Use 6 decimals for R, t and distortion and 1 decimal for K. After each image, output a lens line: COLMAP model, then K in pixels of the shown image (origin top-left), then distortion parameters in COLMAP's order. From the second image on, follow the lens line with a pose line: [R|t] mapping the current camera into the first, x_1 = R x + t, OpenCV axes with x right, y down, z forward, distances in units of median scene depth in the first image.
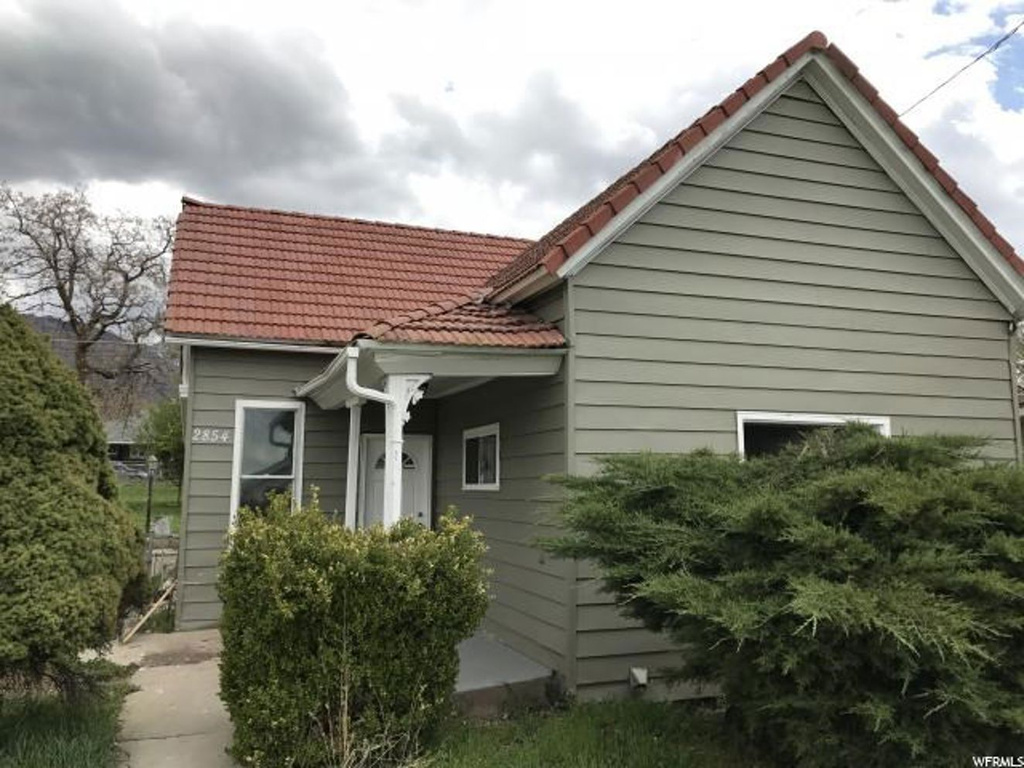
lens RADIAL K [[832.5, 0, 512.0], [0, 832.5, 384.0], [0, 0, 1]] dist [0.070127, -0.099005]
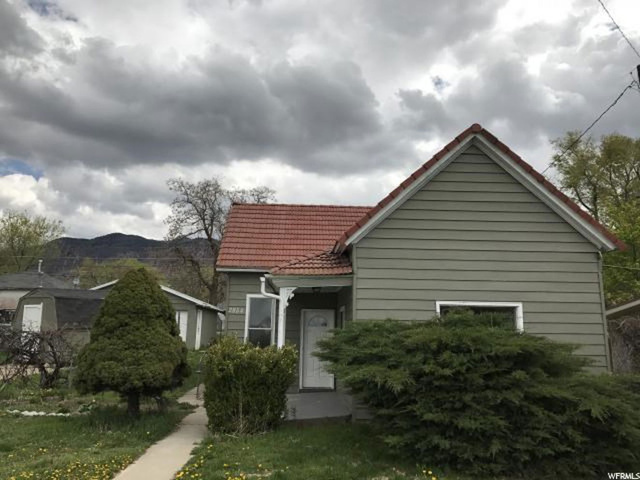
lens RADIAL K [[520.3, 0, 320.0], [0, 520.3, 240.0], [0, 0, 1]] dist [0.070127, -0.099005]
pose [[0.956119, -0.040030, -0.290232, 0.376185], [0.021929, 0.997621, -0.065357, -0.042851], [0.292158, 0.056125, 0.954722, -0.404694]]
